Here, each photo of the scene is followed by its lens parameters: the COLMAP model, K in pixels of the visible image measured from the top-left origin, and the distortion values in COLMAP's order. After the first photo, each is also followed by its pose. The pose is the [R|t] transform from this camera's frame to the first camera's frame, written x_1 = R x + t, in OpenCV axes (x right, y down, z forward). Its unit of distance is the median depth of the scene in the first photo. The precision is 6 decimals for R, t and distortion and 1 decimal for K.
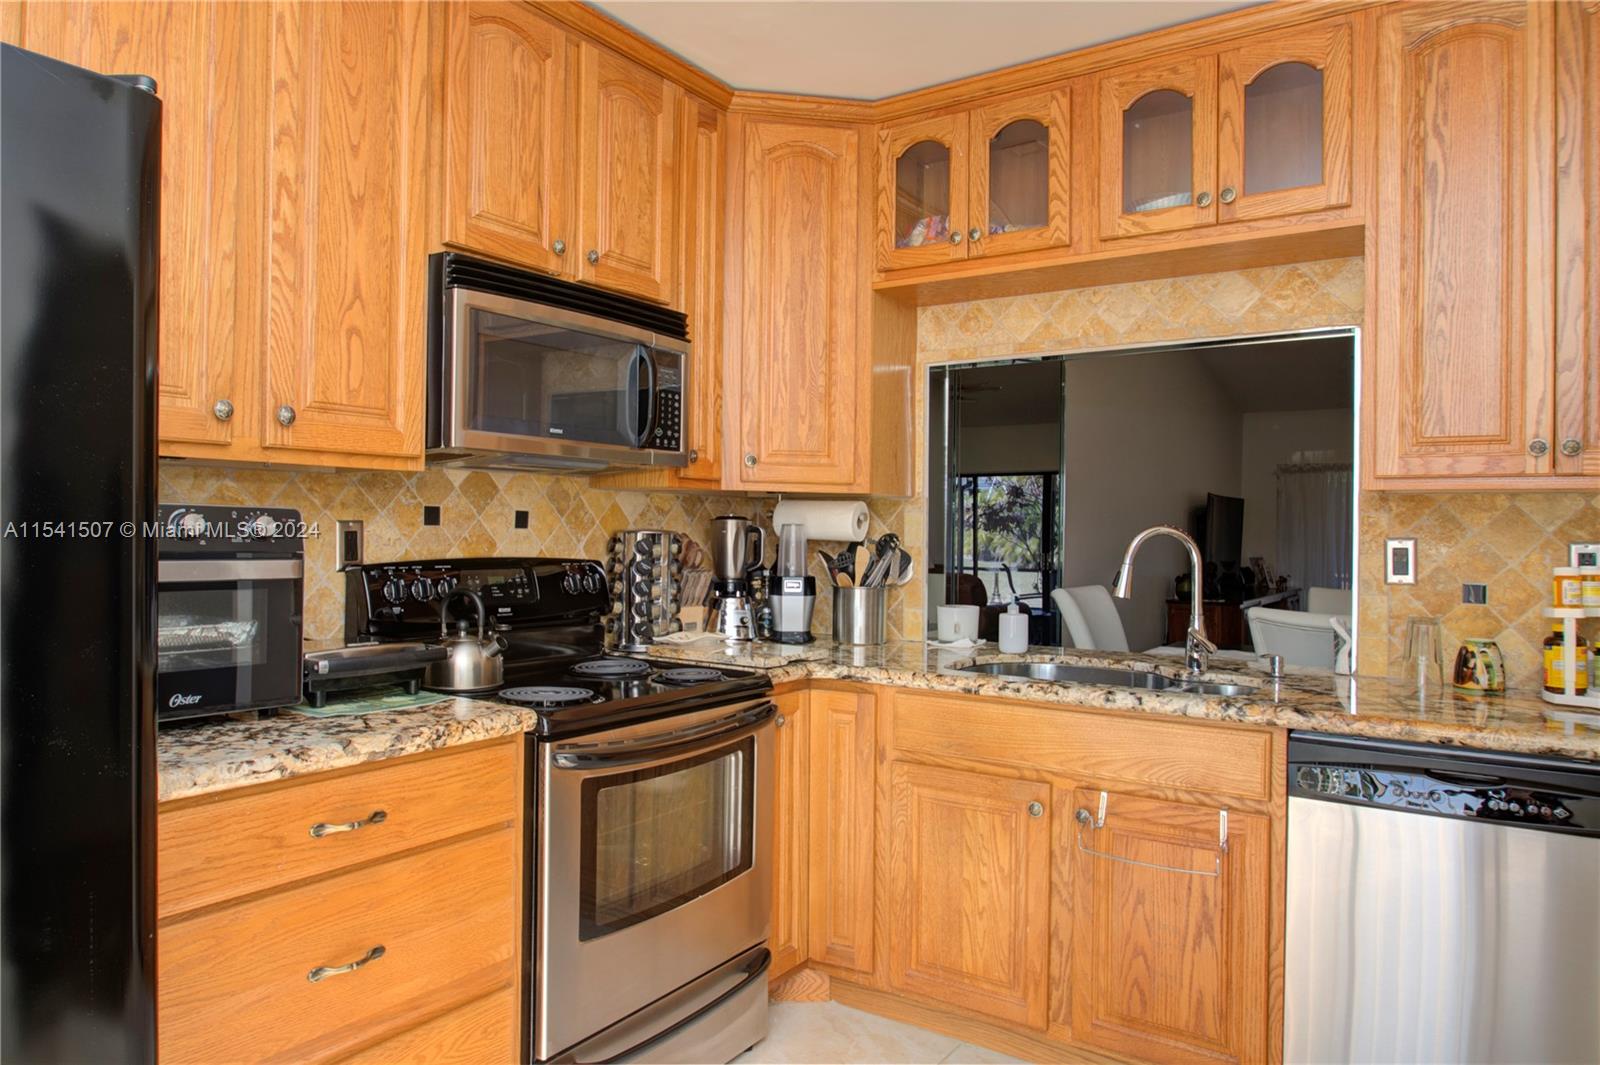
lens RADIAL K [[1034.5, 0, 800.0], [0, 1034.5, 532.5], [0, 0, 1]] dist [-0.007505, -0.000571]
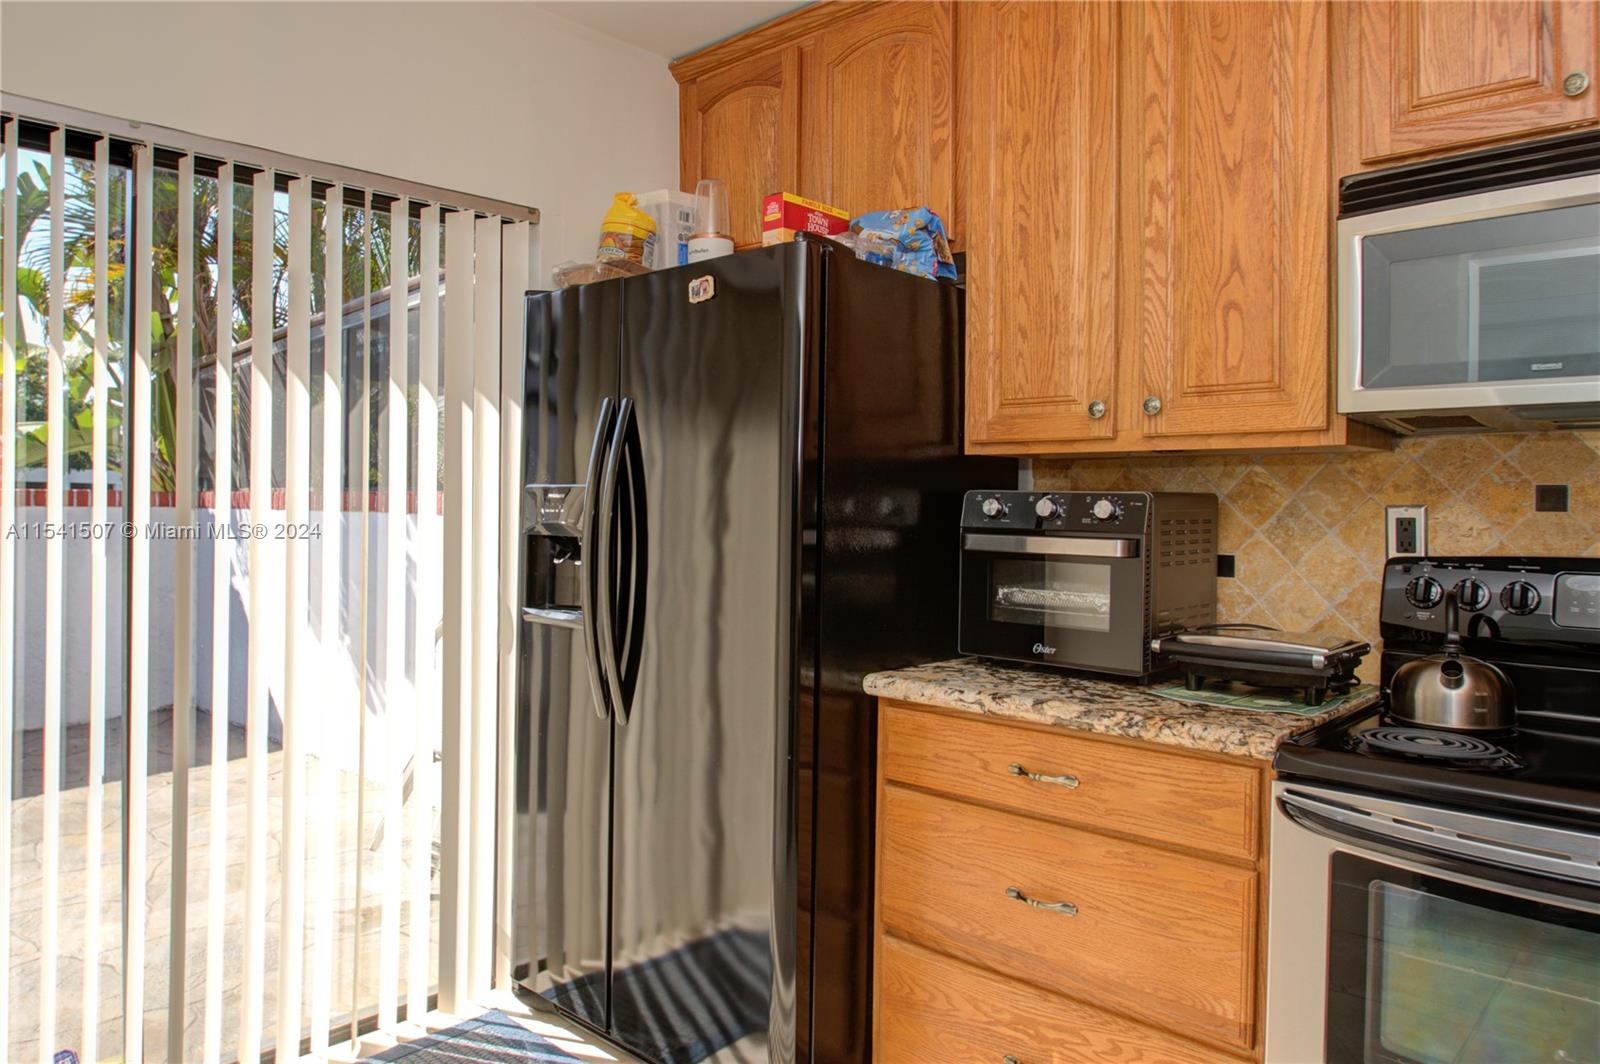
lens RADIAL K [[1148.4, 0, 687.1], [0, 1148.4, 501.5], [0, 0, 1]] dist [-0.034125, 0.002384]
pose [[-0.232025, -0.016960, -0.972562, 0.701227], [-0.016280, 0.999776, -0.013551, 0.008596], [0.972574, 0.012689, -0.232249, 0.749031]]
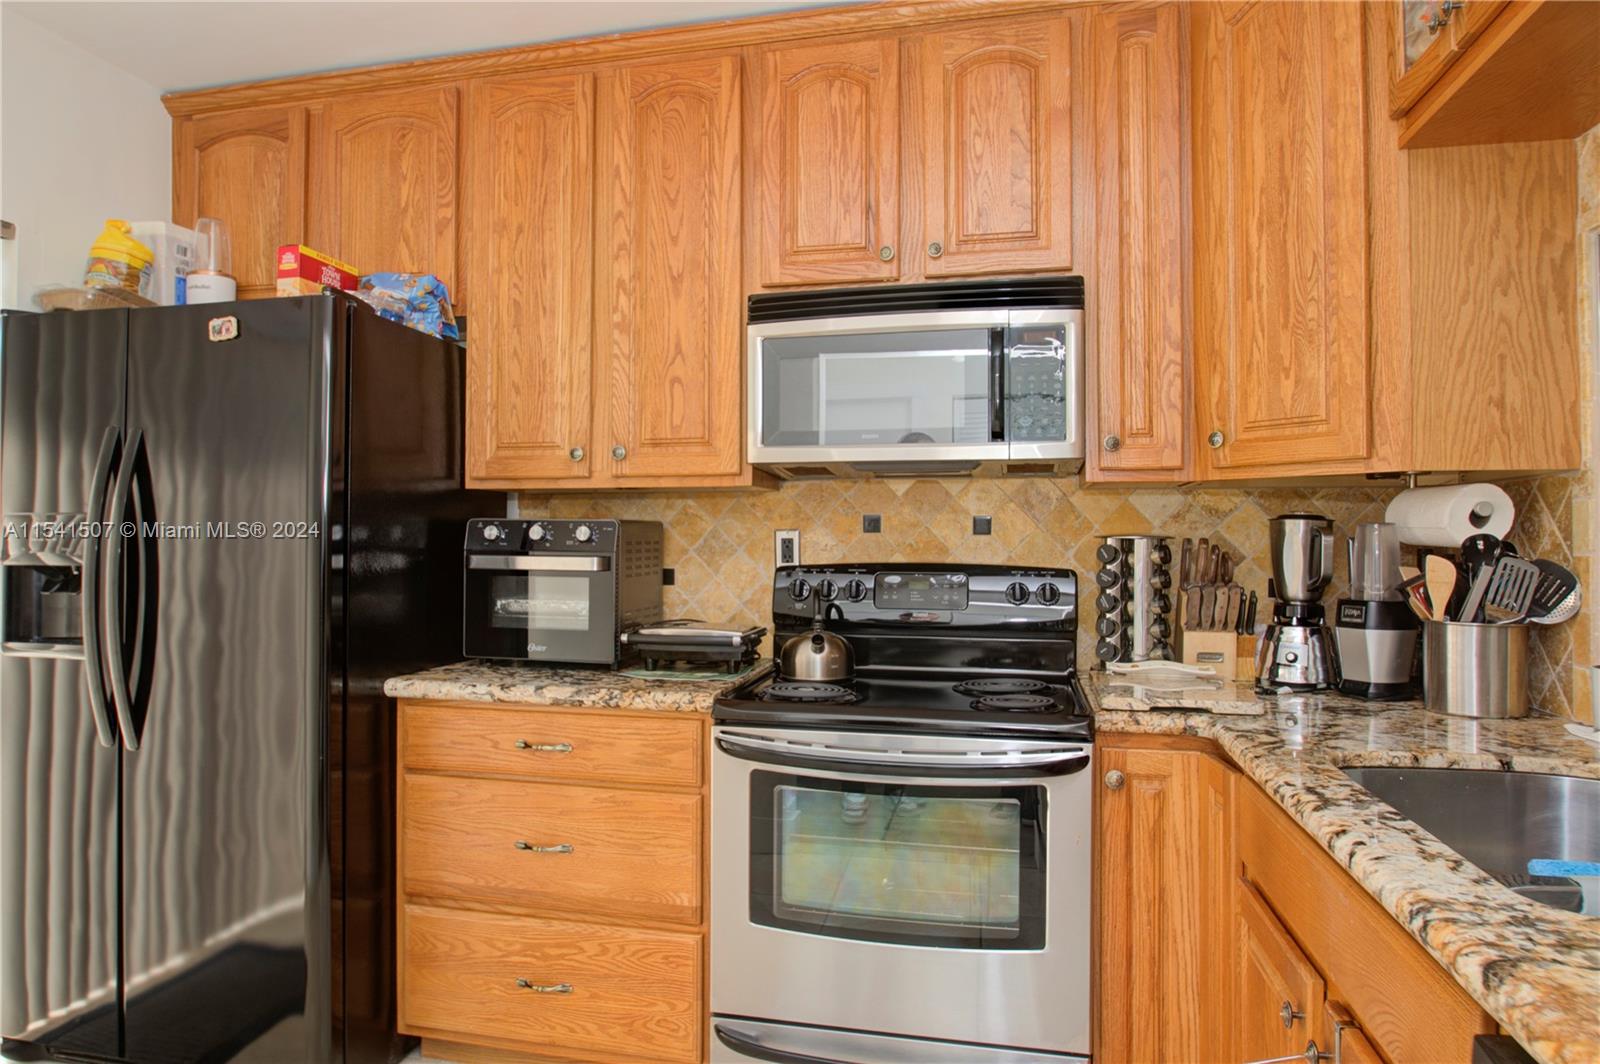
lens RADIAL K [[1074.0, 0, 800.0], [0, 1074.0, 532.0], [0, 0, 1]] dist [-0.030136, -0.000467]
pose [[0.351394, -0.019139, -0.936032, 0.853094], [0.000563, 0.999795, -0.020232, 0.019490], [0.936228, 0.006582, 0.351332, 0.671591]]
